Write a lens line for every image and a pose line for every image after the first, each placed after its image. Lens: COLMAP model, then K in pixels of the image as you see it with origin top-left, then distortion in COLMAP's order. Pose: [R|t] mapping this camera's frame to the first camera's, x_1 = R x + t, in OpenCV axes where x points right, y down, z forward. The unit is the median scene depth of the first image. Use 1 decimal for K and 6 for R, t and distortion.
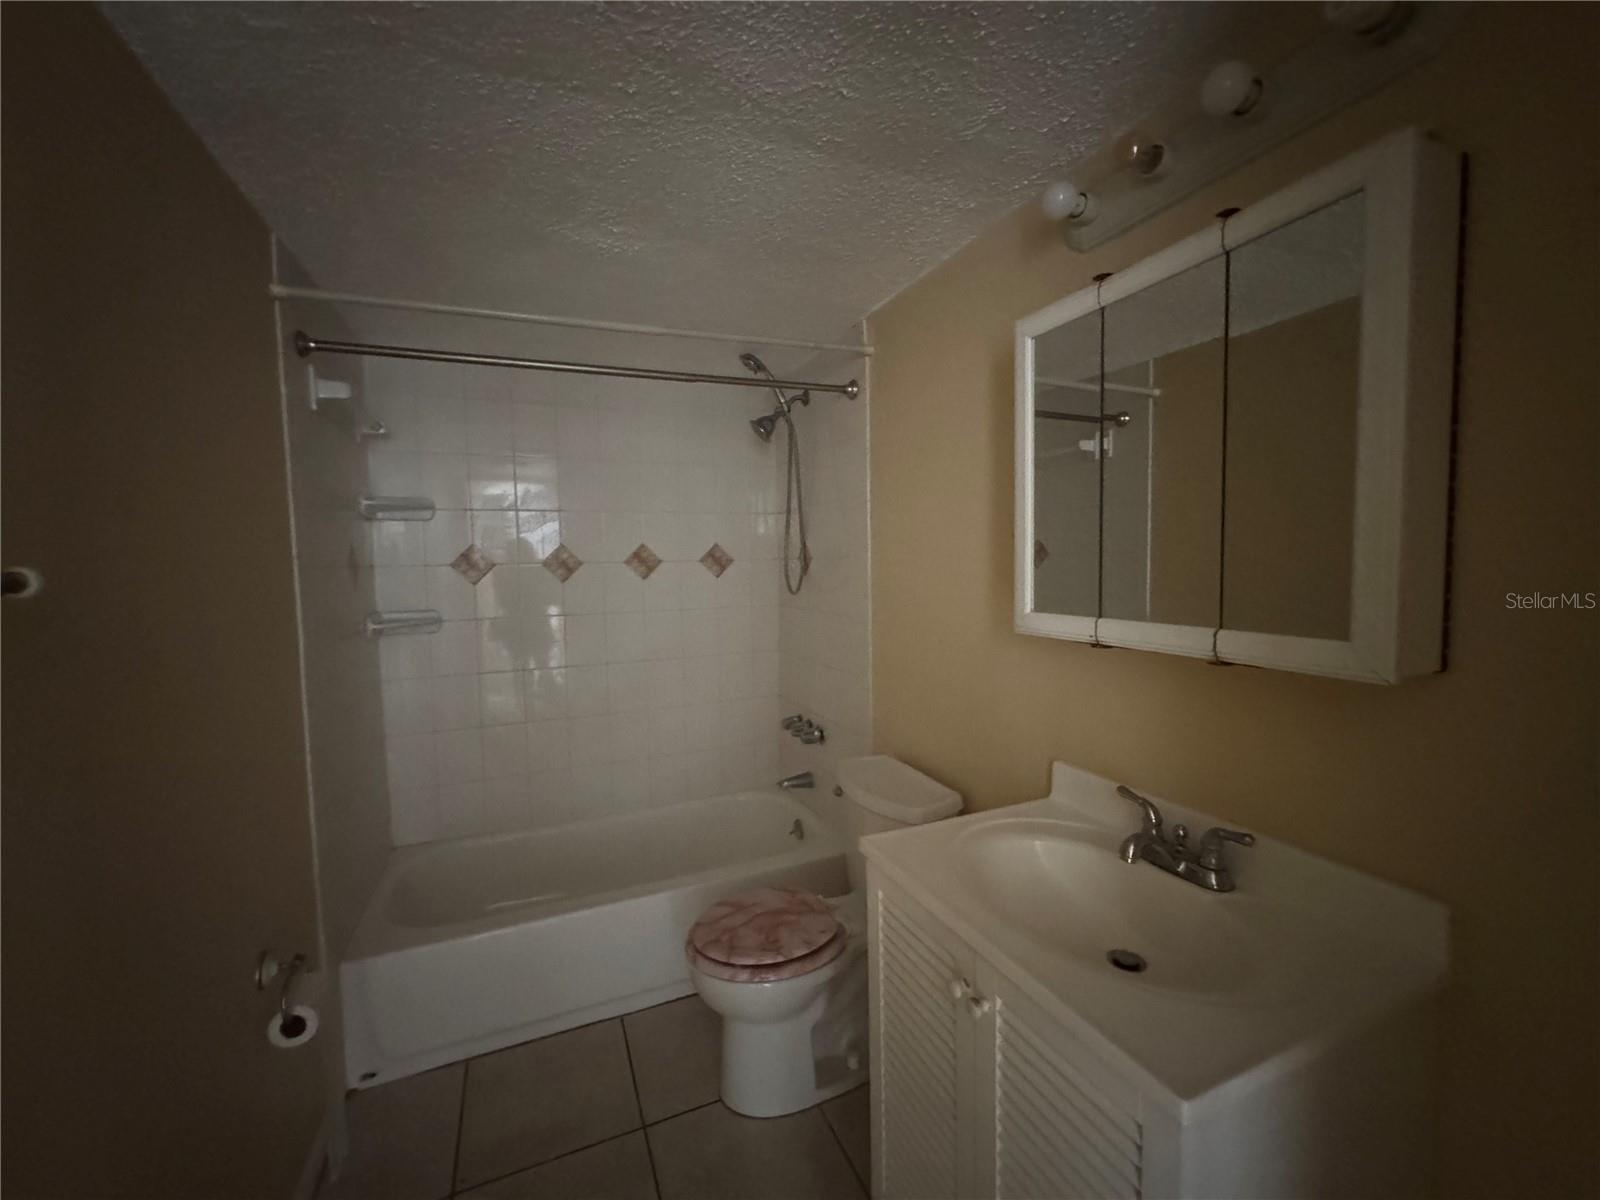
lens RADIAL K [[645.1, 0, 800.0], [0, 645.1, 600.0], [0, 0, 1]] dist [-0.008760, 0.000230]
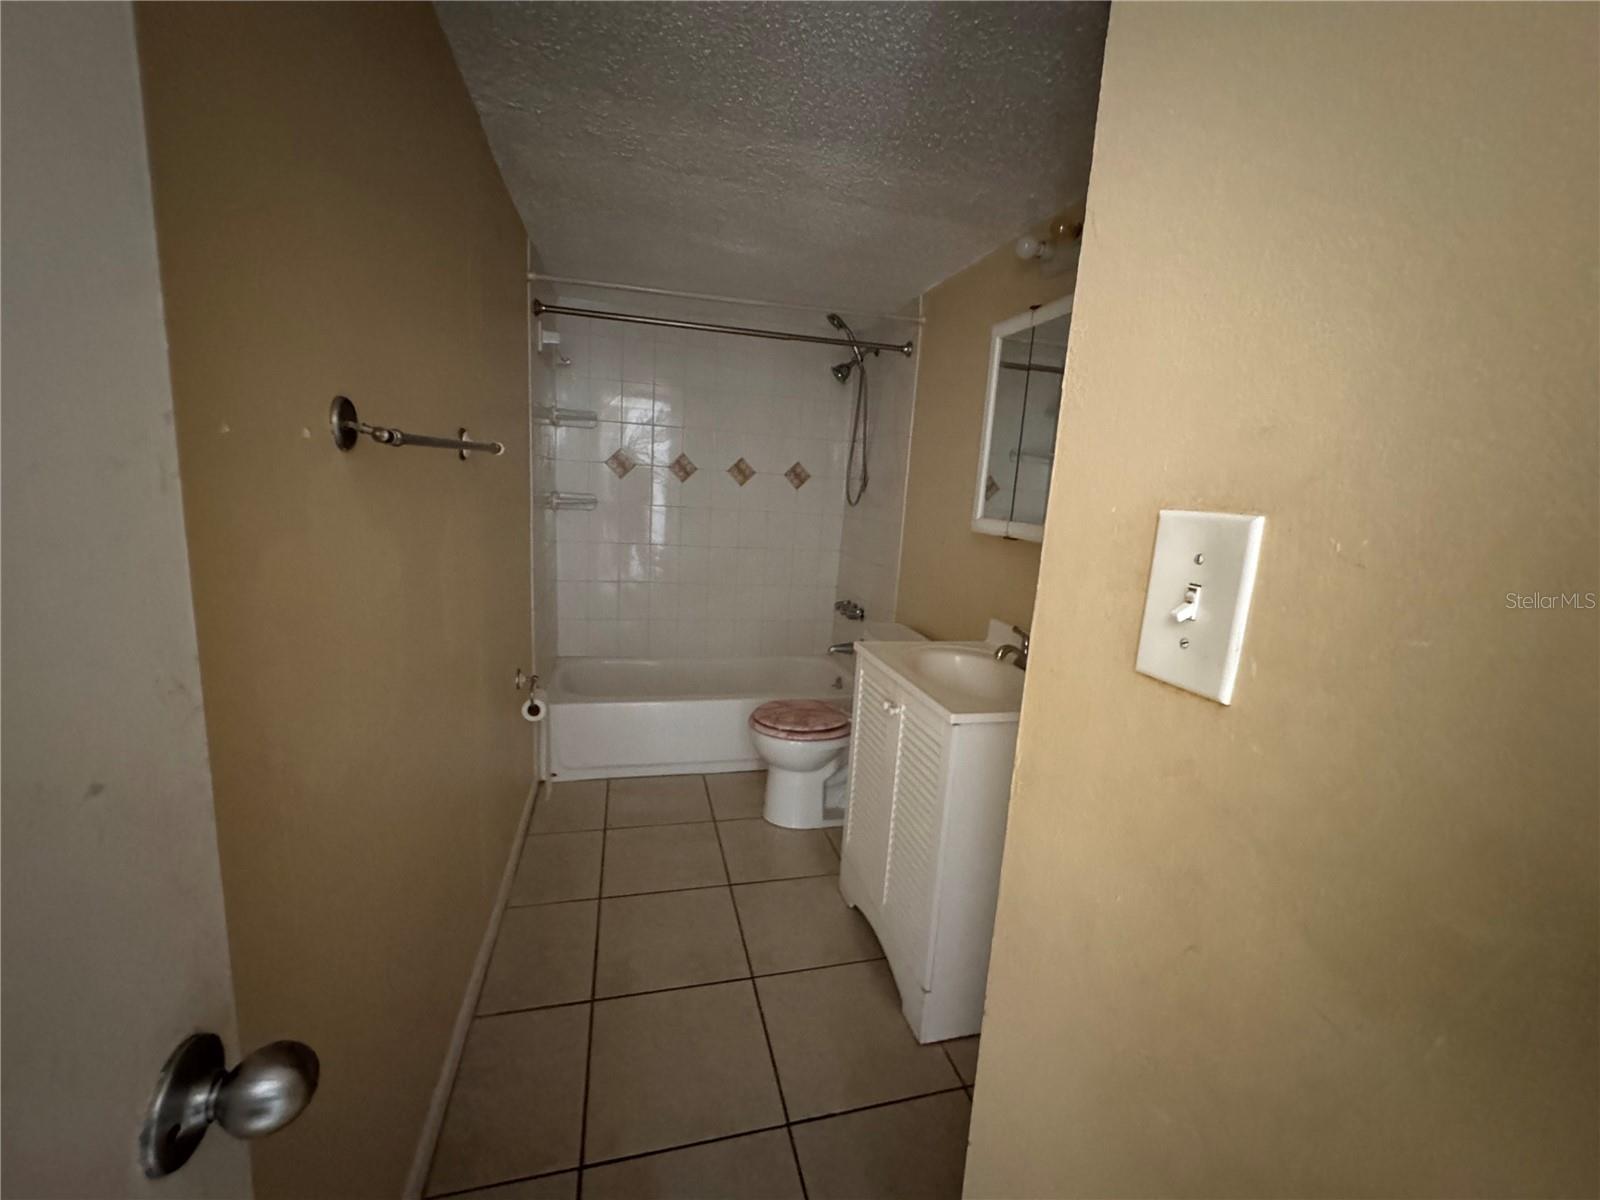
lens RADIAL K [[645.1, 0, 800.0], [0, 645.1, 600.0], [0, 0, 1]] dist [-0.008760, 0.000230]
pose [[0.986029, 0.104980, -0.129332, 0.090911], [-0.089917, 0.989021, 0.117269, 0.043710], [0.140223, -0.104001, 0.984643, -0.383649]]
